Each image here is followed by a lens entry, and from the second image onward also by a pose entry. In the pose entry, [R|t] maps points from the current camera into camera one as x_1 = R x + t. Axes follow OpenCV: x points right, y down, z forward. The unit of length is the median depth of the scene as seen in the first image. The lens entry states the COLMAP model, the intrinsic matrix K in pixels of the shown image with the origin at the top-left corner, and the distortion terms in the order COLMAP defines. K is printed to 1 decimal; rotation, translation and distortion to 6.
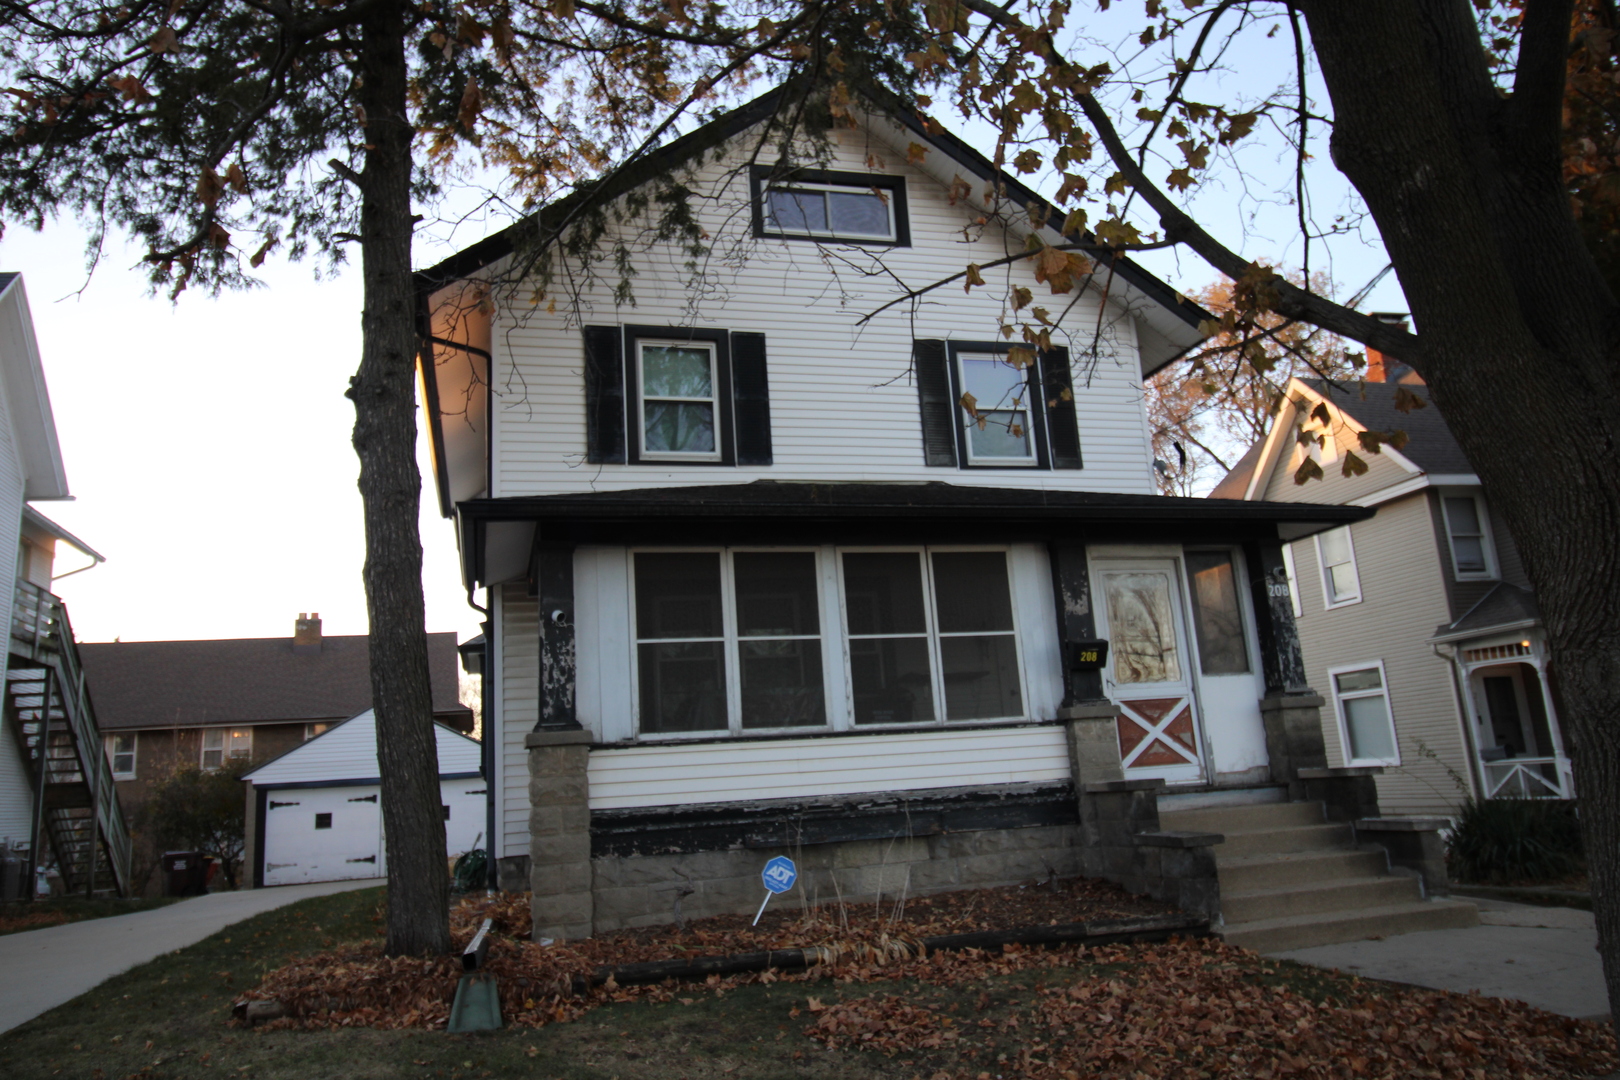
lens RADIAL K [[1152.2, 0, 808.2], [0, 1152.2, 514.3], [0, 0, 1]] dist [0.007823, -0.003328]
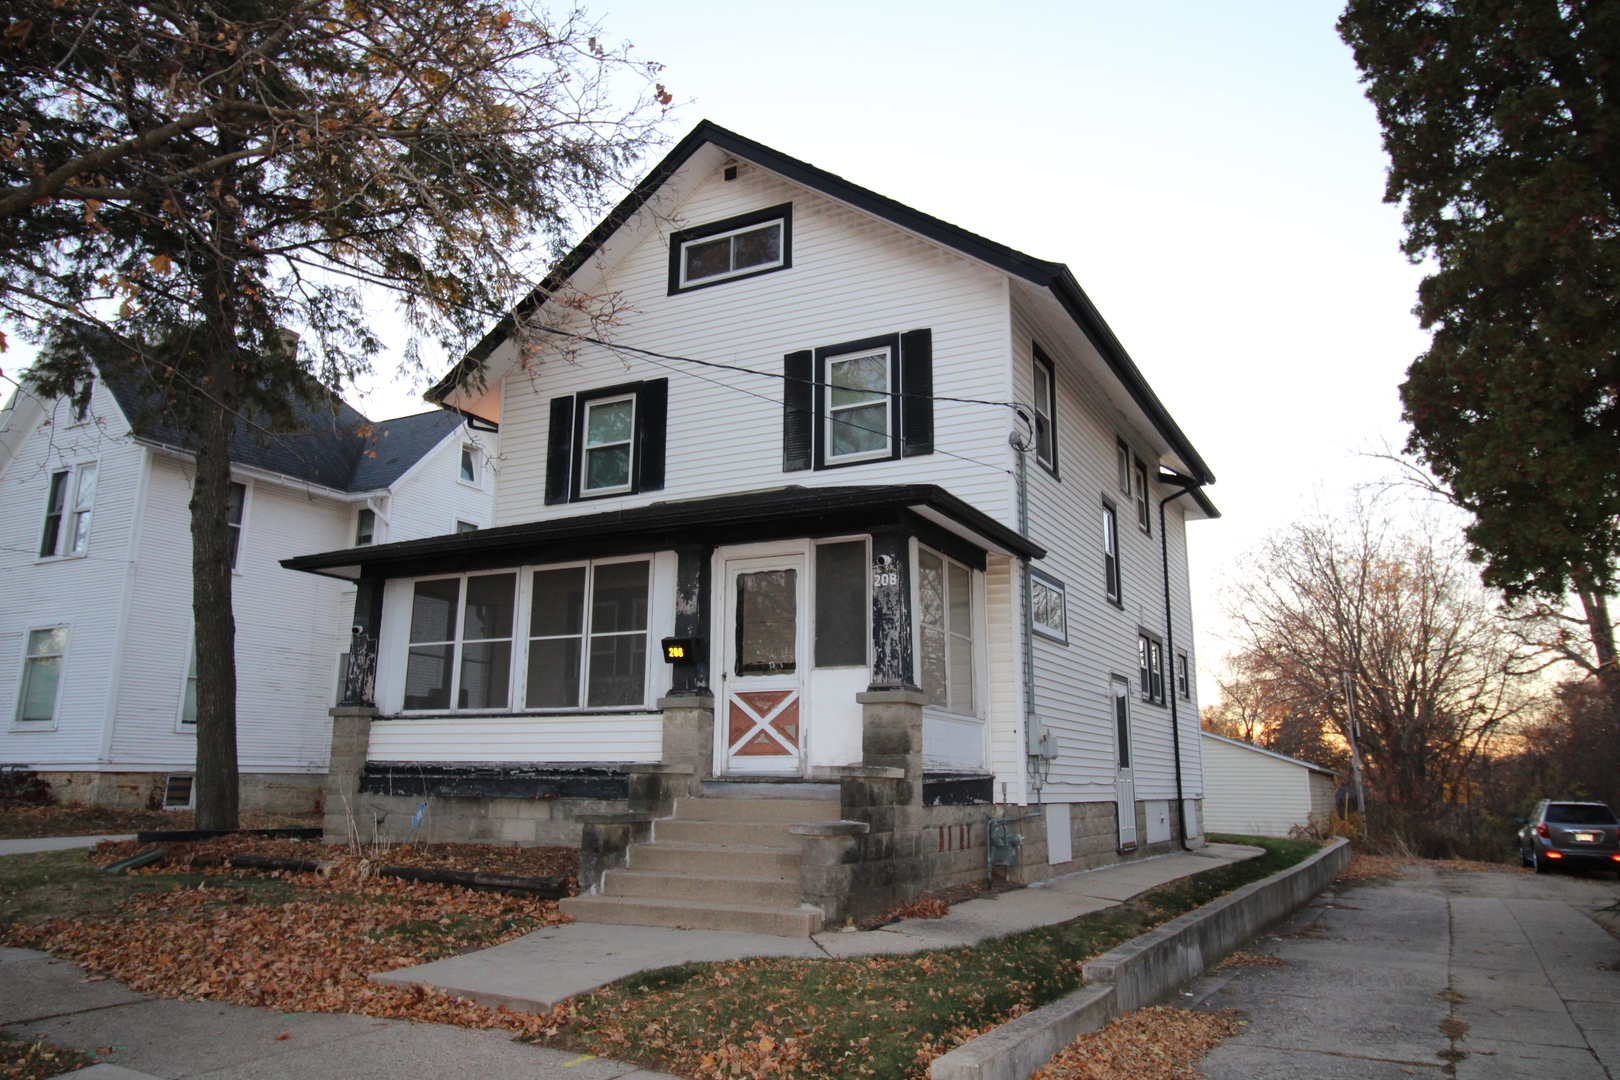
lens RADIAL K [[1137.2, 0, 809.0], [0, 1137.2, 515.7], [0, 0, 1]] dist [0.006606, 0.000249]
pose [[0.726659, -0.086834, -0.681488, 1.053463], [0.103564, 0.994489, -0.016287, 0.023007], [0.679147, -0.058743, 0.731648, 0.286979]]
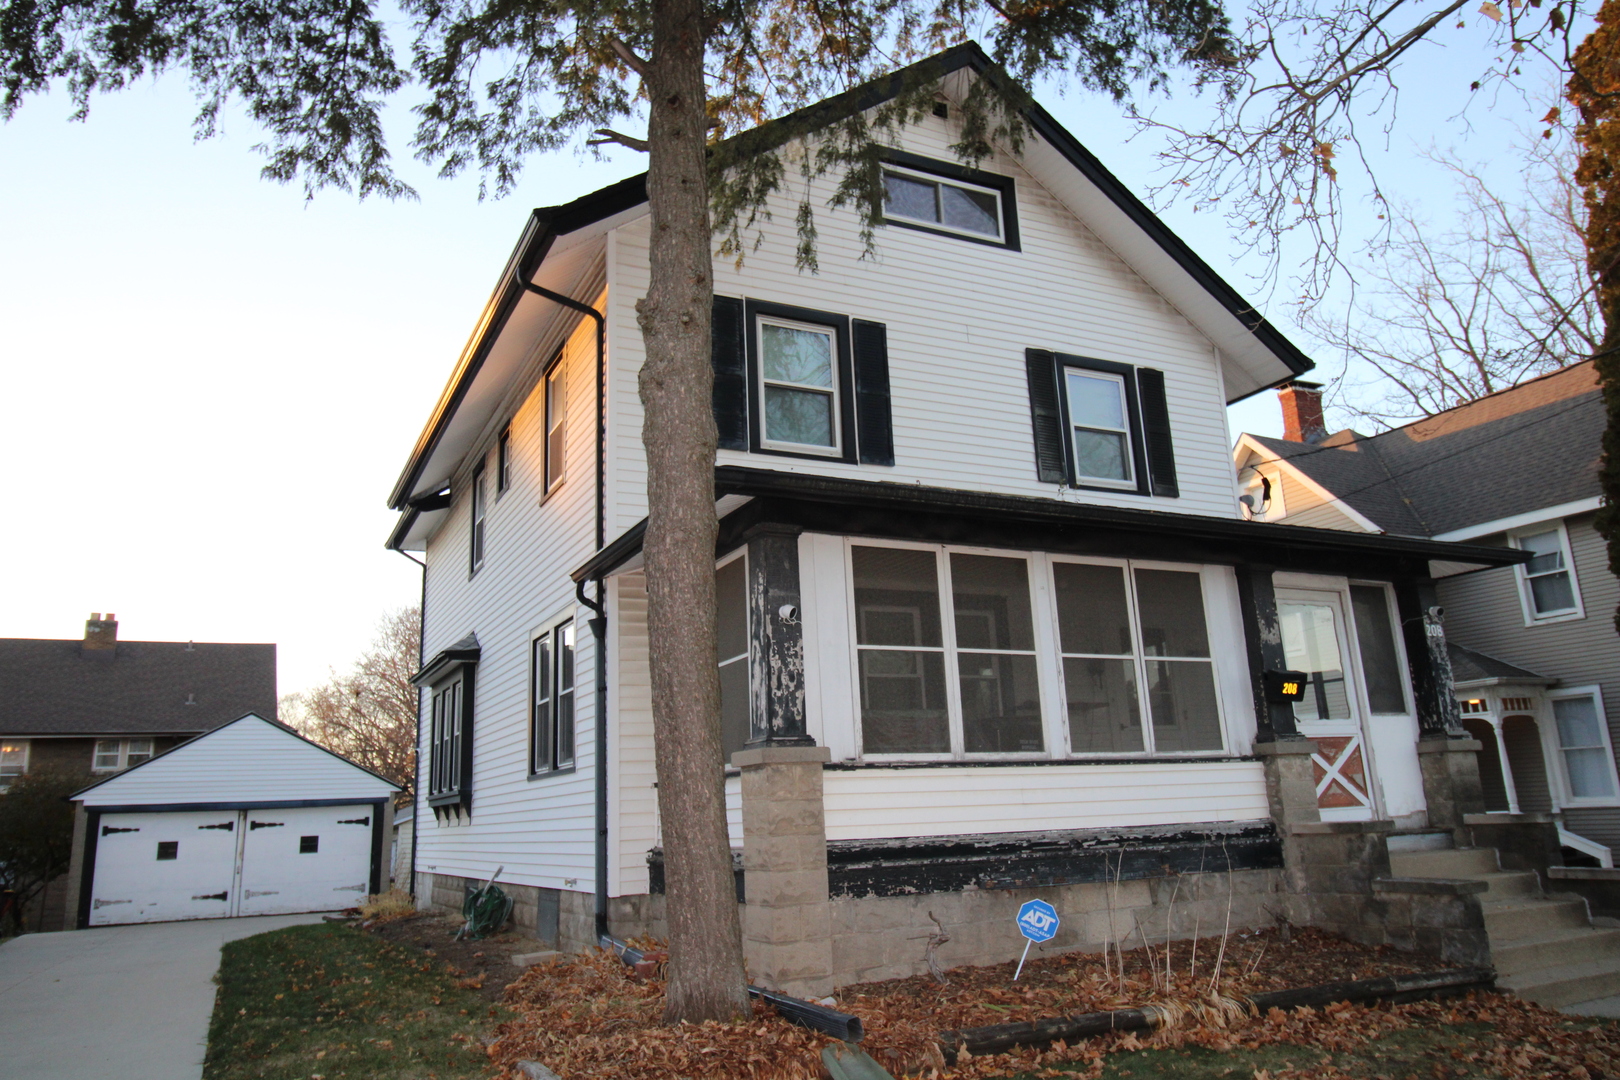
lens RADIAL K [[1152.2, 0, 808.2], [0, 1152.2, 514.3], [0, 0, 1]] dist [0.007823, -0.003328]
pose [[0.980963, 0.071540, 0.180537, -0.312599], [-0.065462, 0.997077, -0.039408, 0.042585], [-0.182828, 0.026839, 0.982779, 0.136353]]
